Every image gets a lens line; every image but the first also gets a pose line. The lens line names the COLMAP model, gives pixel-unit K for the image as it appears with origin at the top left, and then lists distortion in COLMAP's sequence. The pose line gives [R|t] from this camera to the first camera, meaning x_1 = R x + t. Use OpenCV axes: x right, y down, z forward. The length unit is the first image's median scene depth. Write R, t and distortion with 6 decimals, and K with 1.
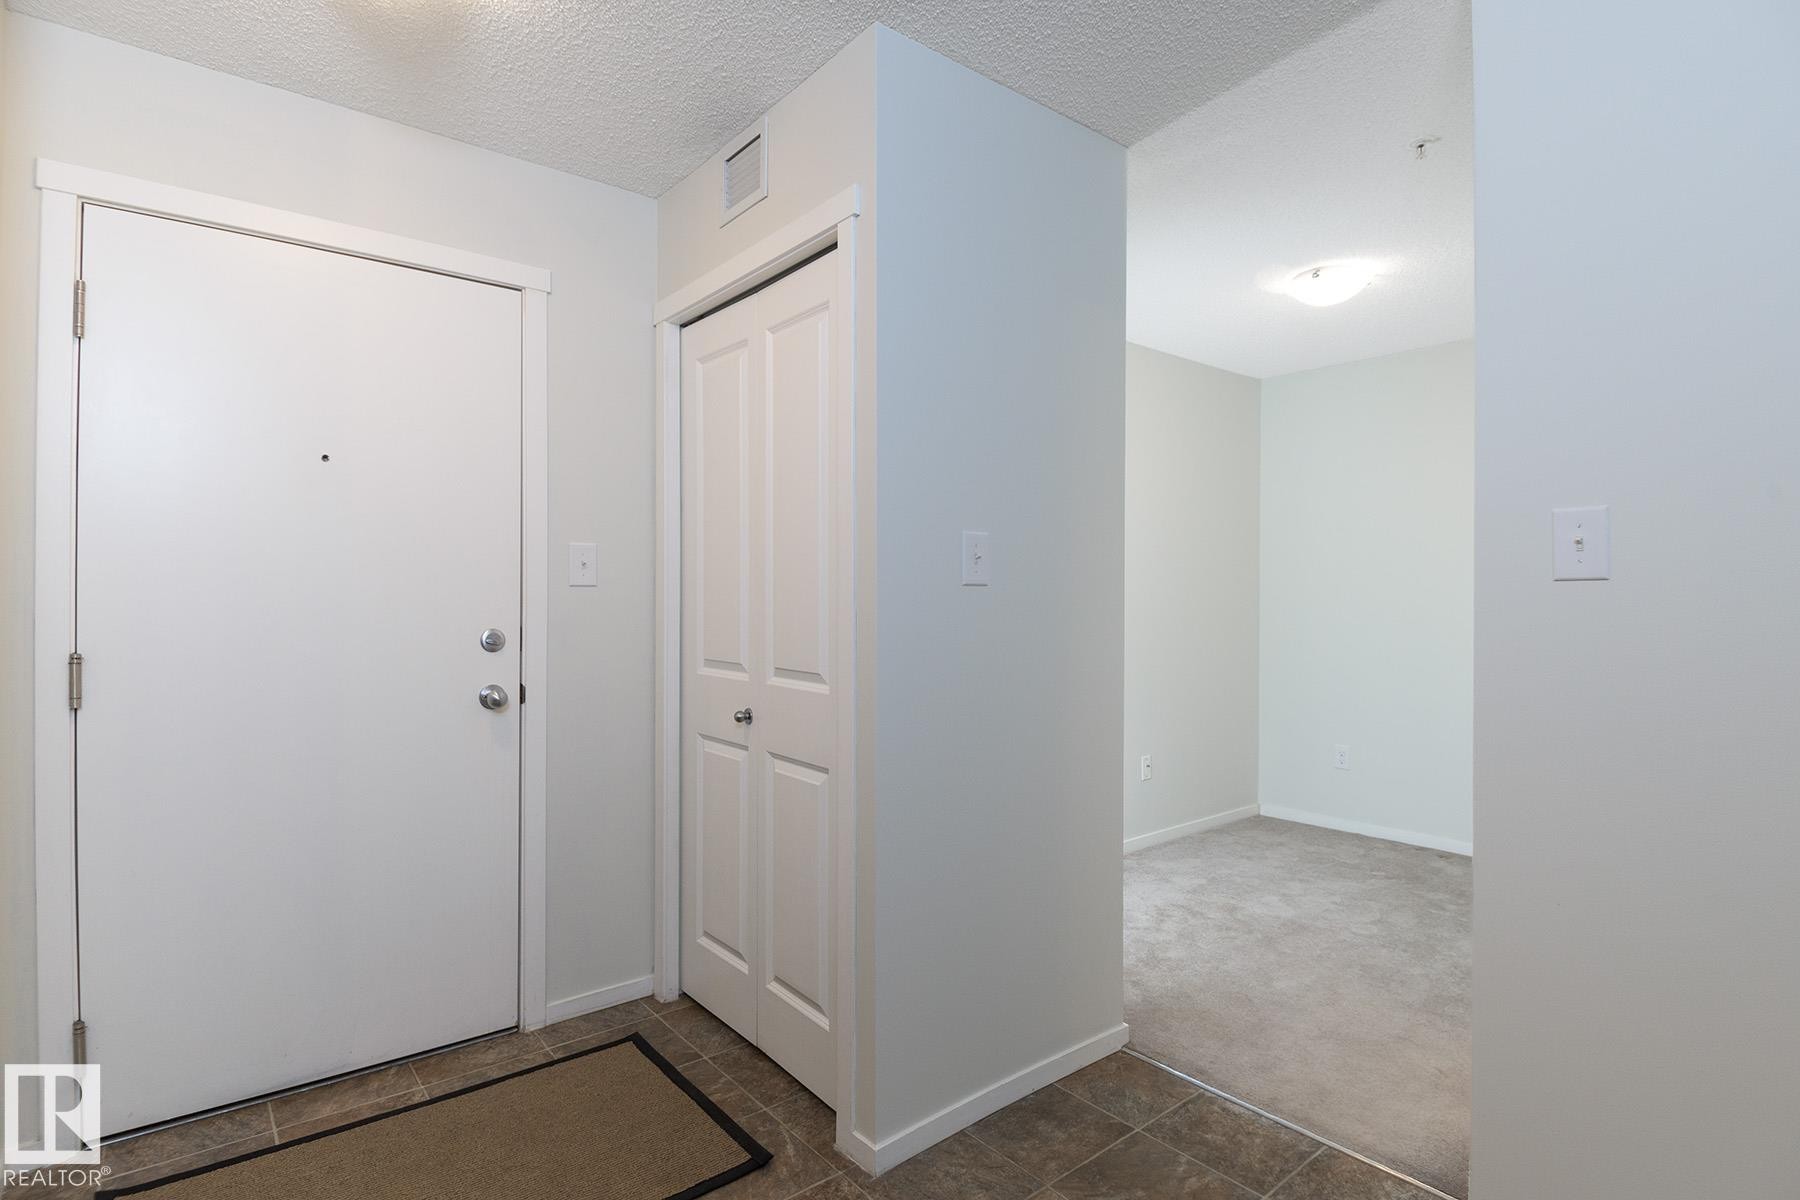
lens RADIAL K [[888.9, 0, 909.3], [0, 888.9, 590.3], [0, 0, 1]] dist [0.003485, -0.014641]
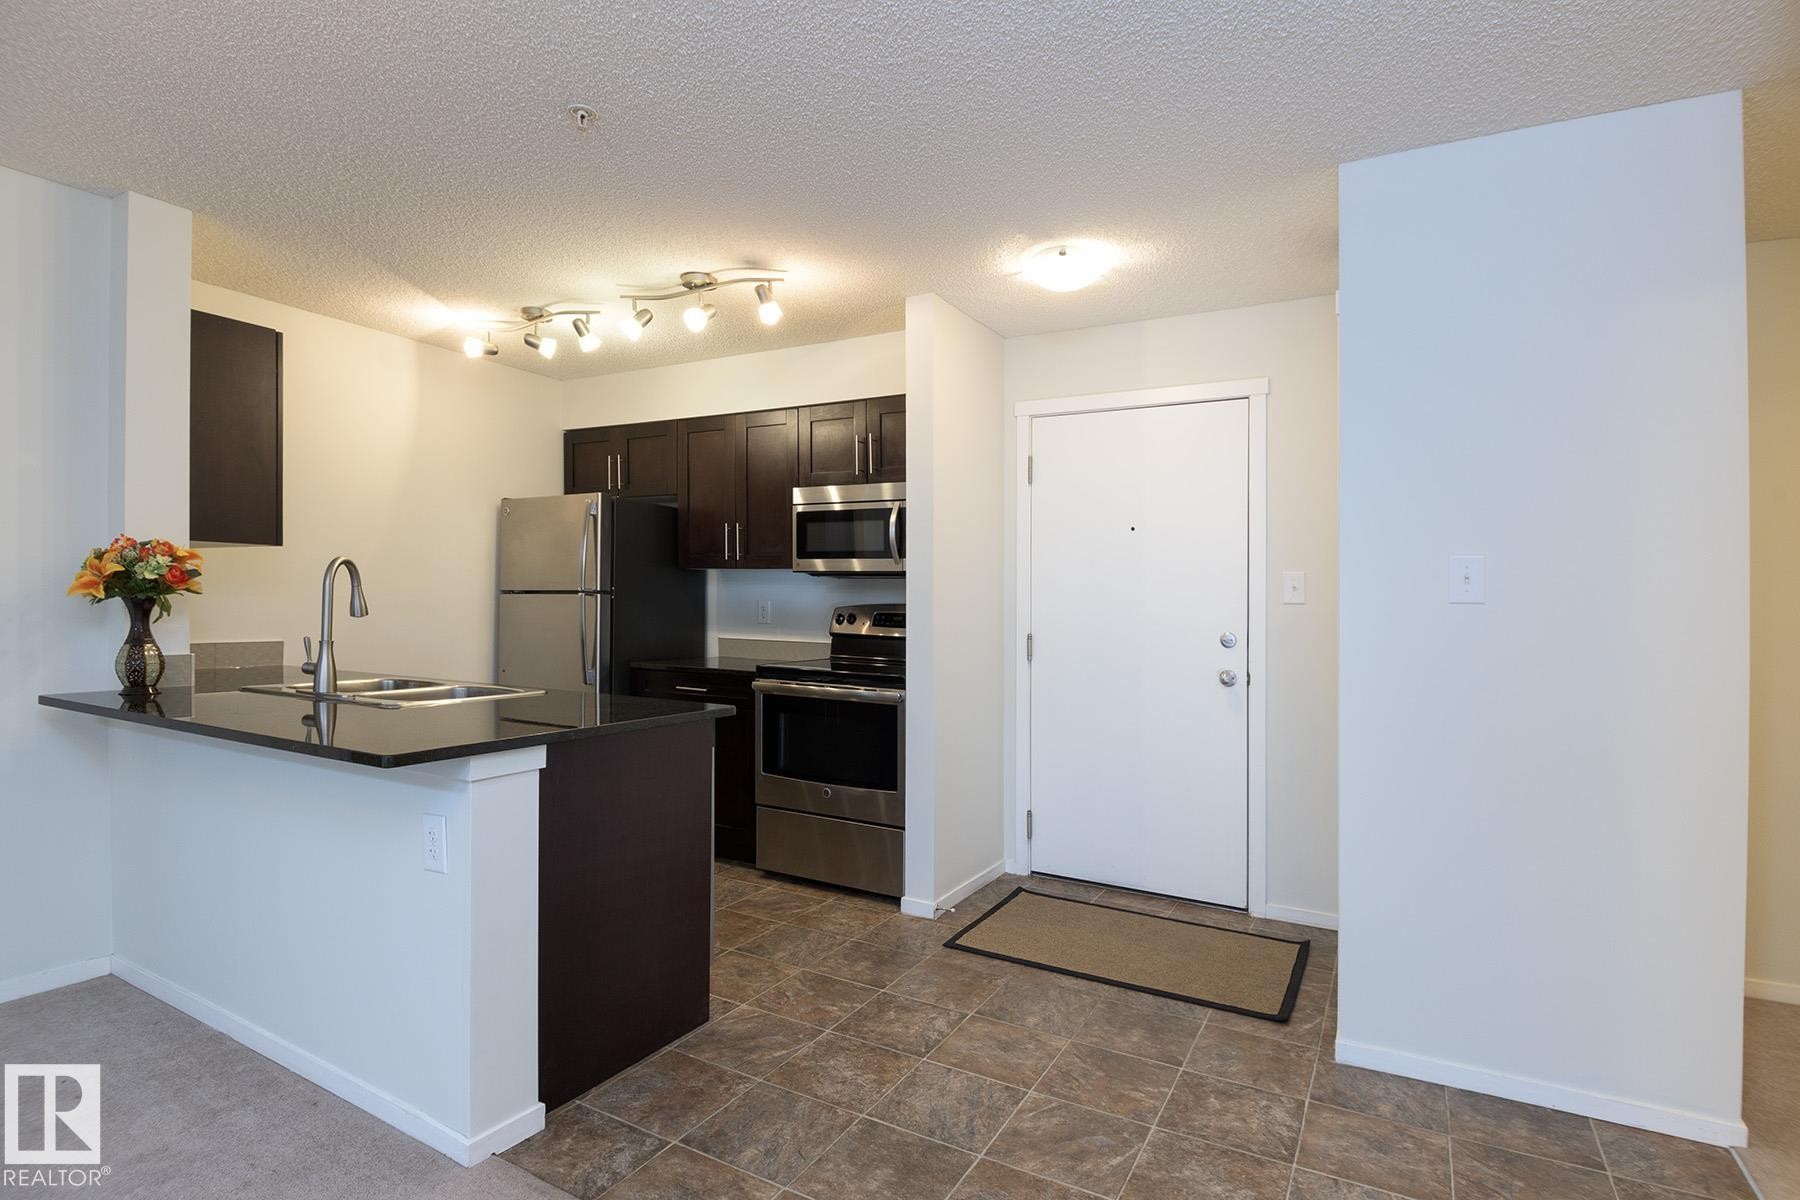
lens RADIAL K [[888.9, 0, 896.8], [0, 888.9, 612.2], [0, 0, 1]] dist [0.003485, -0.014641]
pose [[0.362778, 0.013924, -0.931772, 0.723854], [-0.007191, 0.999900, 0.012143, -0.003929], [0.931848, 0.002295, 0.362842, -0.052448]]
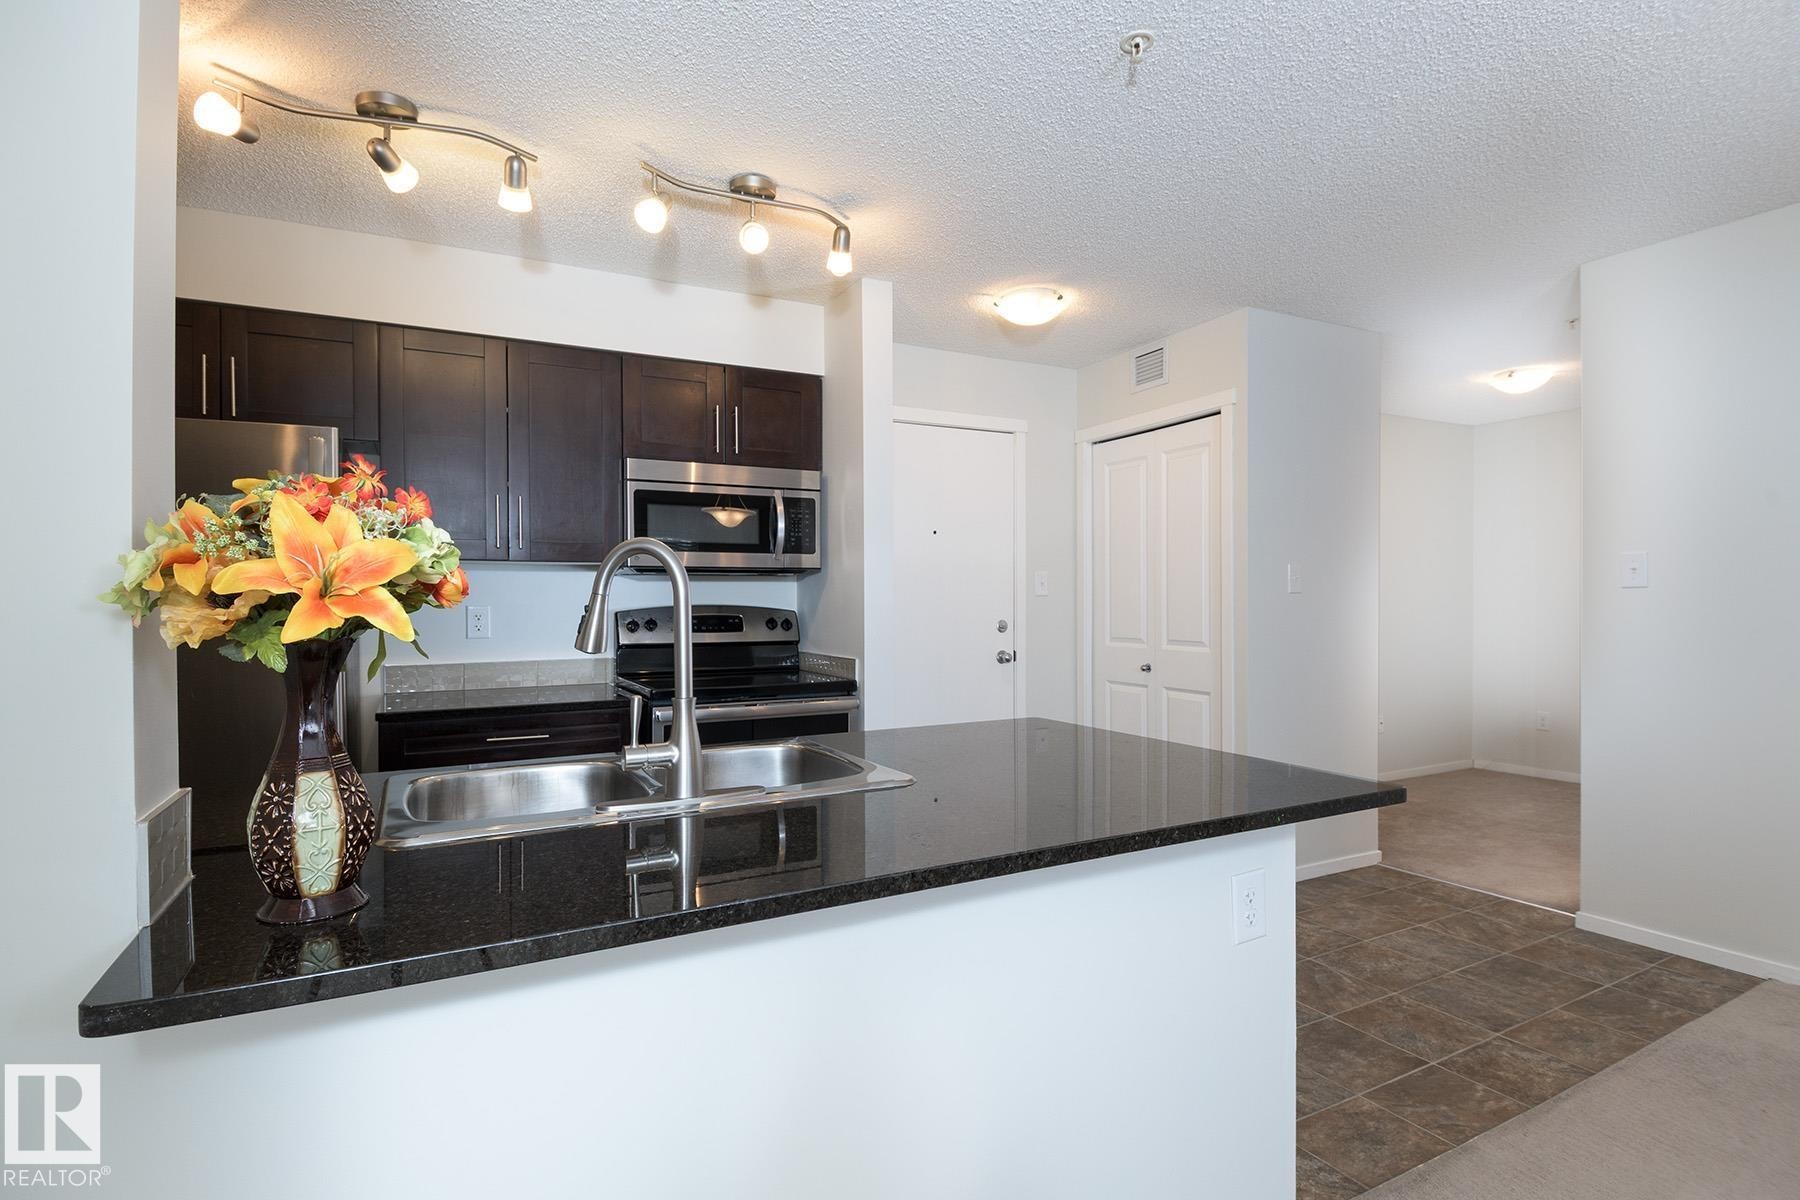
lens RADIAL K [[888.9, 0, 906.2], [0, 888.9, 608.1], [0, 0, 1]] dist [0.003485, -0.014641]
pose [[0.978921, -0.010251, -0.203981, -0.294610], [0.014286, 0.999730, 0.018319, -0.017117], [0.203738, -0.020847, 0.978803, -0.845911]]
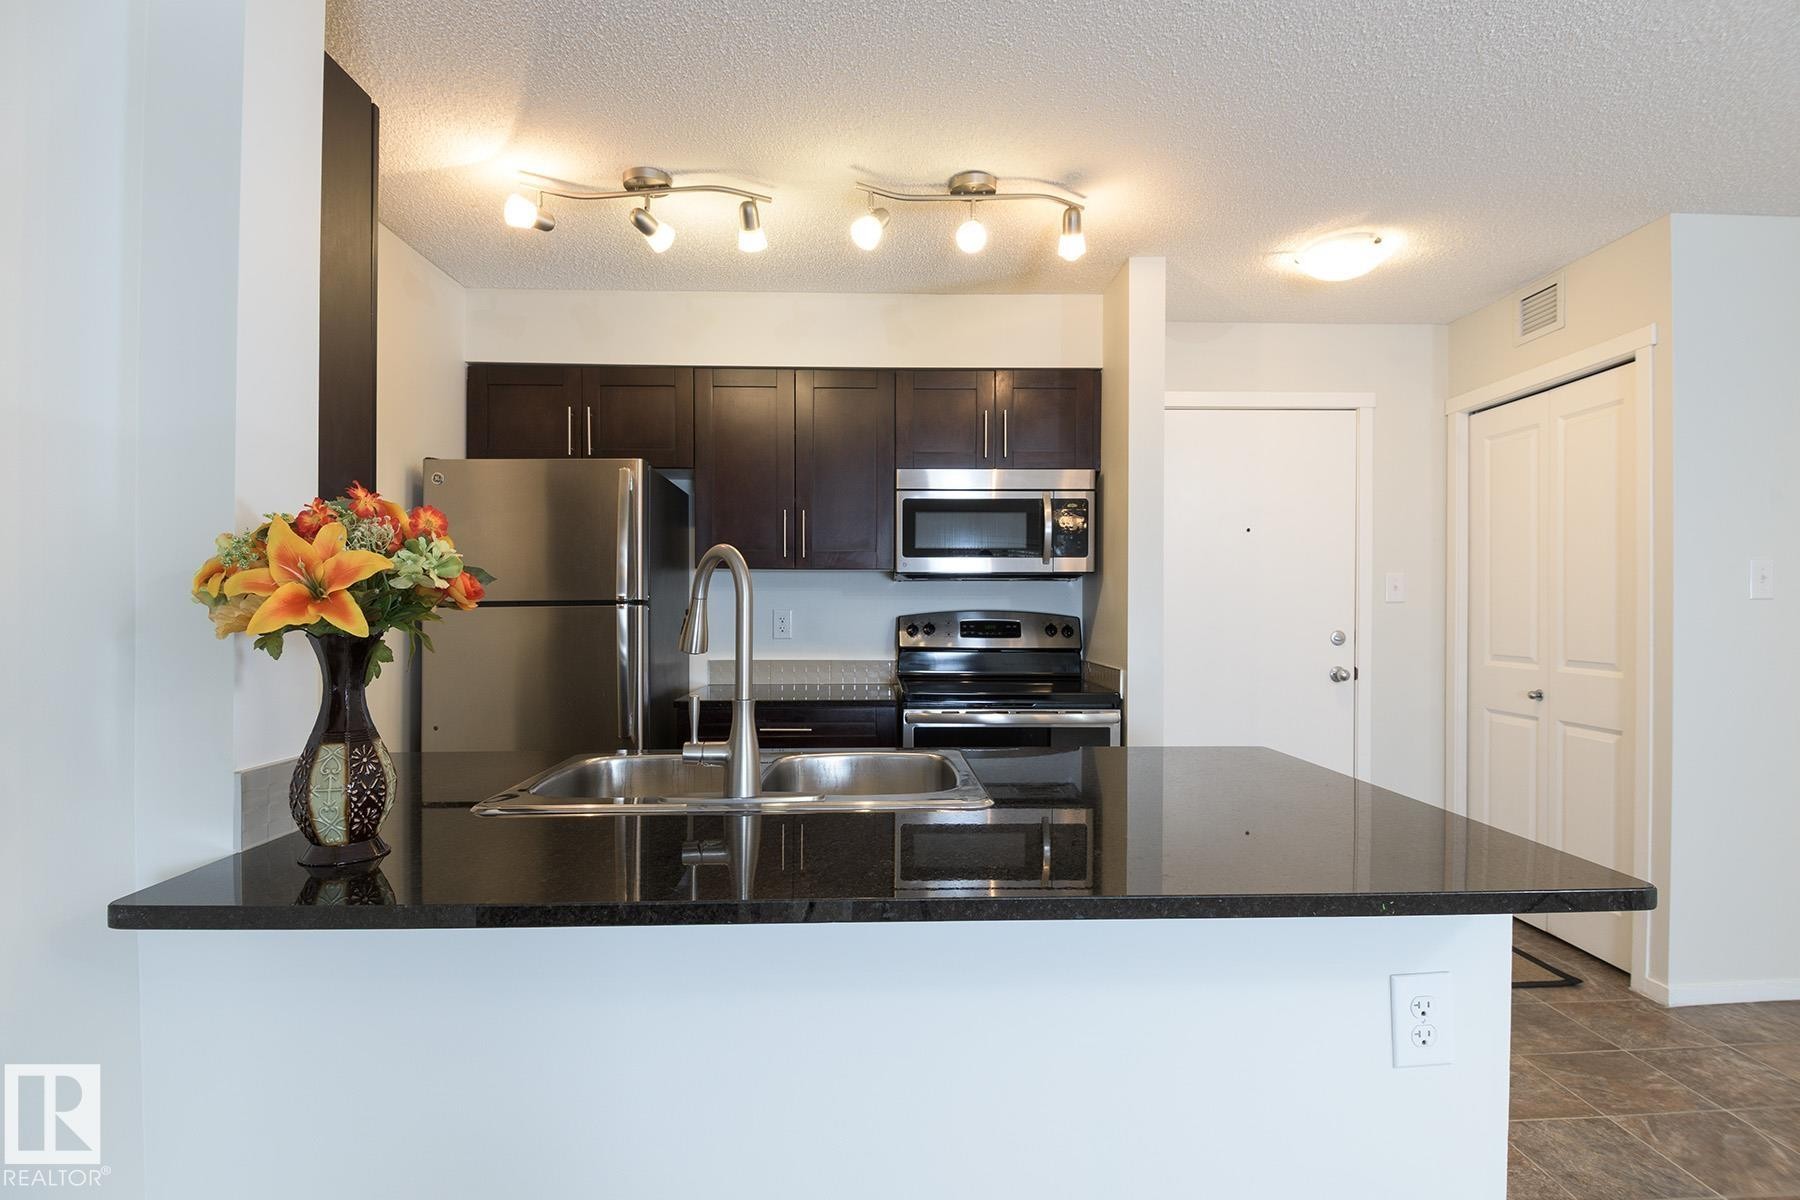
lens RADIAL K [[888.9, 0, 903.2], [0, 888.9, 614.3], [0, 0, 1]] dist [0.003485, -0.014641]
pose [[0.785889, -0.001589, -0.618366, -0.107125], [0.011743, 0.999855, 0.012355, -0.013244], [0.618256, -0.016971, 0.785793, -0.711034]]
